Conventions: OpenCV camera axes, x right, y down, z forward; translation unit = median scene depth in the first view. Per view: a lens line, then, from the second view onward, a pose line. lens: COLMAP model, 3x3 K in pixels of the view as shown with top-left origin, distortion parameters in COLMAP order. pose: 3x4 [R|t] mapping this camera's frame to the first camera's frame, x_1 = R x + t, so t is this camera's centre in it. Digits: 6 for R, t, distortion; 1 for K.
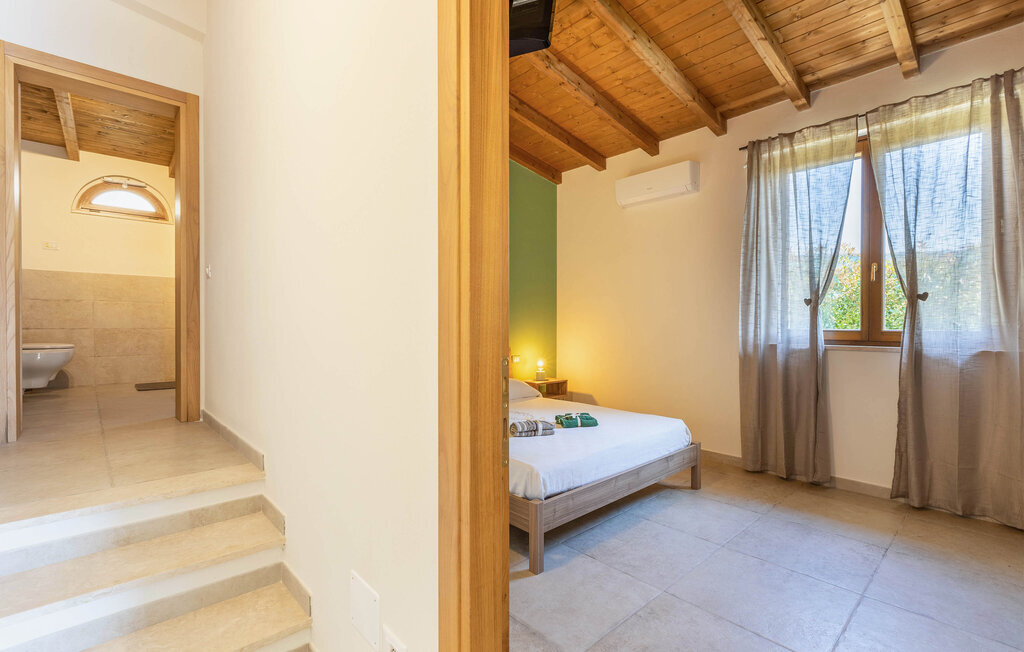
lens RADIAL K [[463.2, 0, 512.0], [0, 463.2, 326.0], [0, 0, 1]] dist [0.001127, -0.000354]
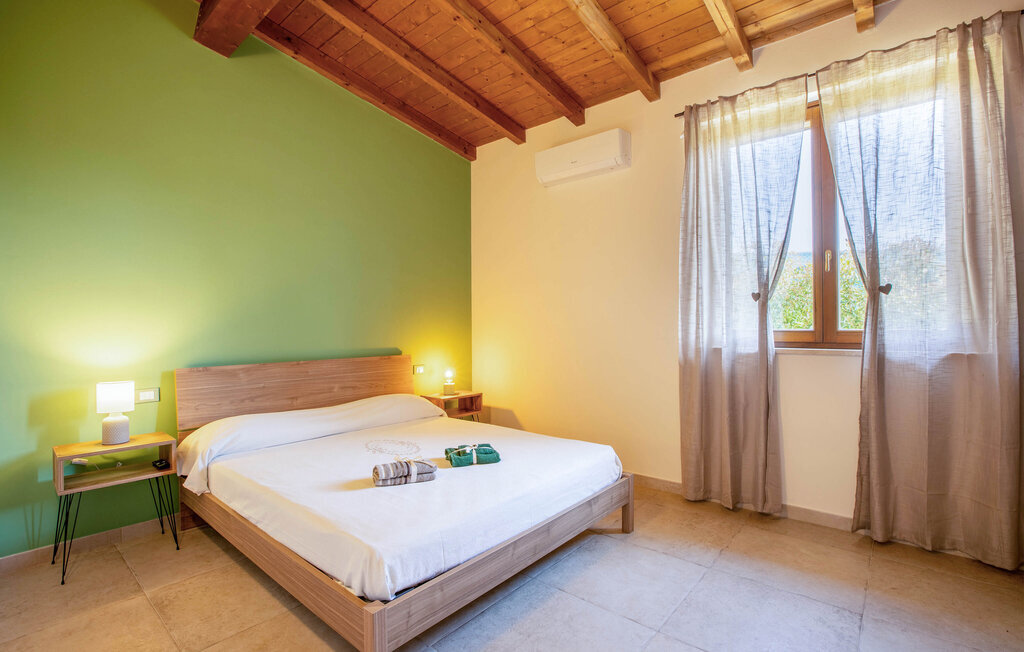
lens RADIAL K [[463.1, 0, 512.0], [0, 463.1, 326.0], [0, 0, 1]] dist [-0.047719, 0.017977]
pose [[0.993789, -0.008791, 0.110930, 0.114565], [0.009326, 0.999947, -0.004299, 0.000179], [-0.110886, 0.005307, 0.993819, 0.238537]]
